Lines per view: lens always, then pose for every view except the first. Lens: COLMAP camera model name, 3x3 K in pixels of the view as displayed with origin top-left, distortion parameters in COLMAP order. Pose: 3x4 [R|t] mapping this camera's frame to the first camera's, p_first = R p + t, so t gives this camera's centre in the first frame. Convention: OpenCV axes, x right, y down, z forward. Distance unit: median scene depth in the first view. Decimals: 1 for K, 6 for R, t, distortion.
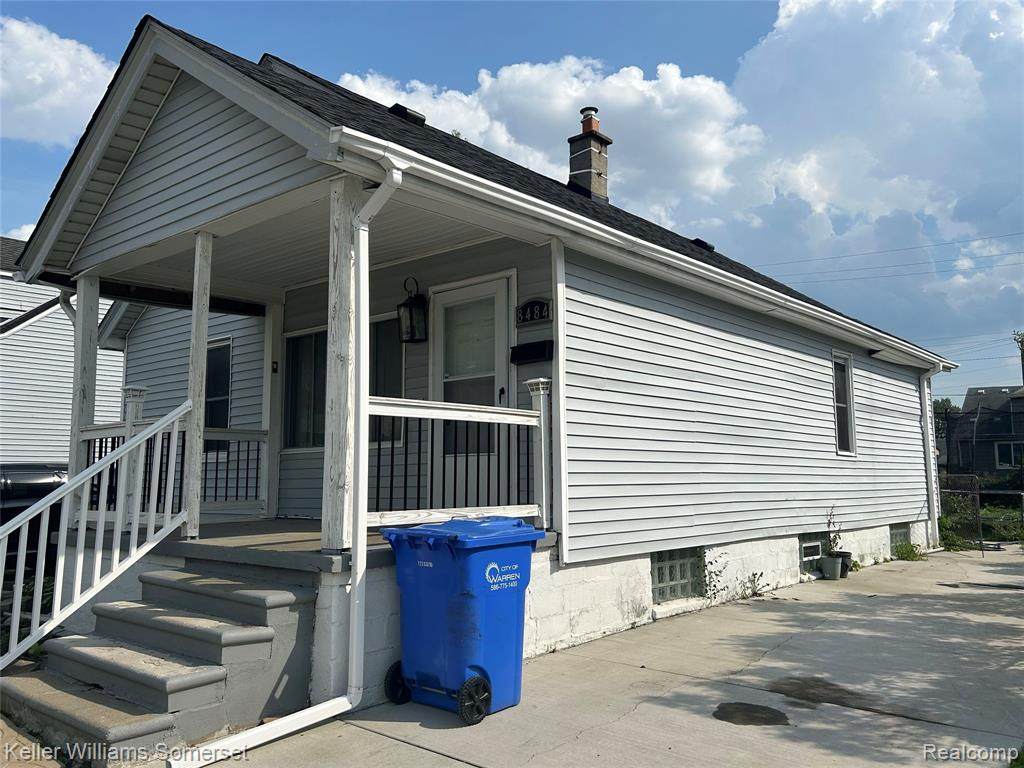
lens RADIAL K [[822.9, 0, 522.6], [0, 822.9, 389.2], [0, 0, 1]] dist [0.062303, -0.077629]
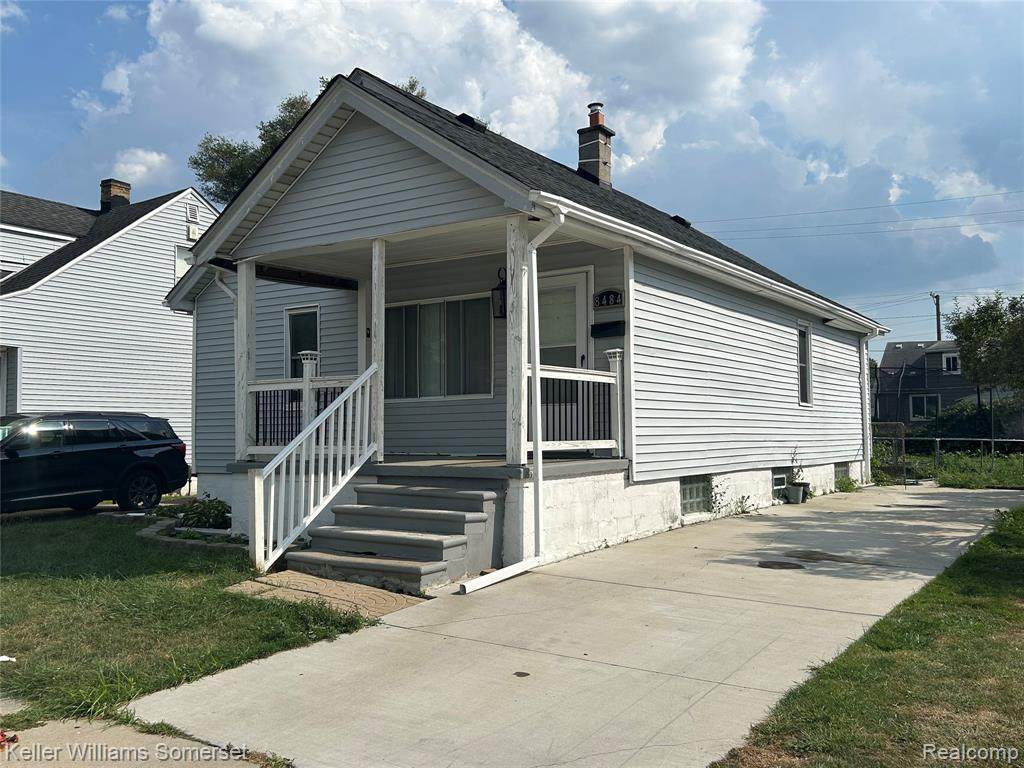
lens RADIAL K [[903.3, 0, 512.4], [0, 903.3, 392.1], [0, 0, 1]] dist [0.069256, -0.006542]
pose [[0.994041, 0.003694, 0.108940, -0.313363], [-0.010478, 0.998036, 0.061767, -0.032163], [-0.108498, -0.062540, 0.992127, -0.480877]]
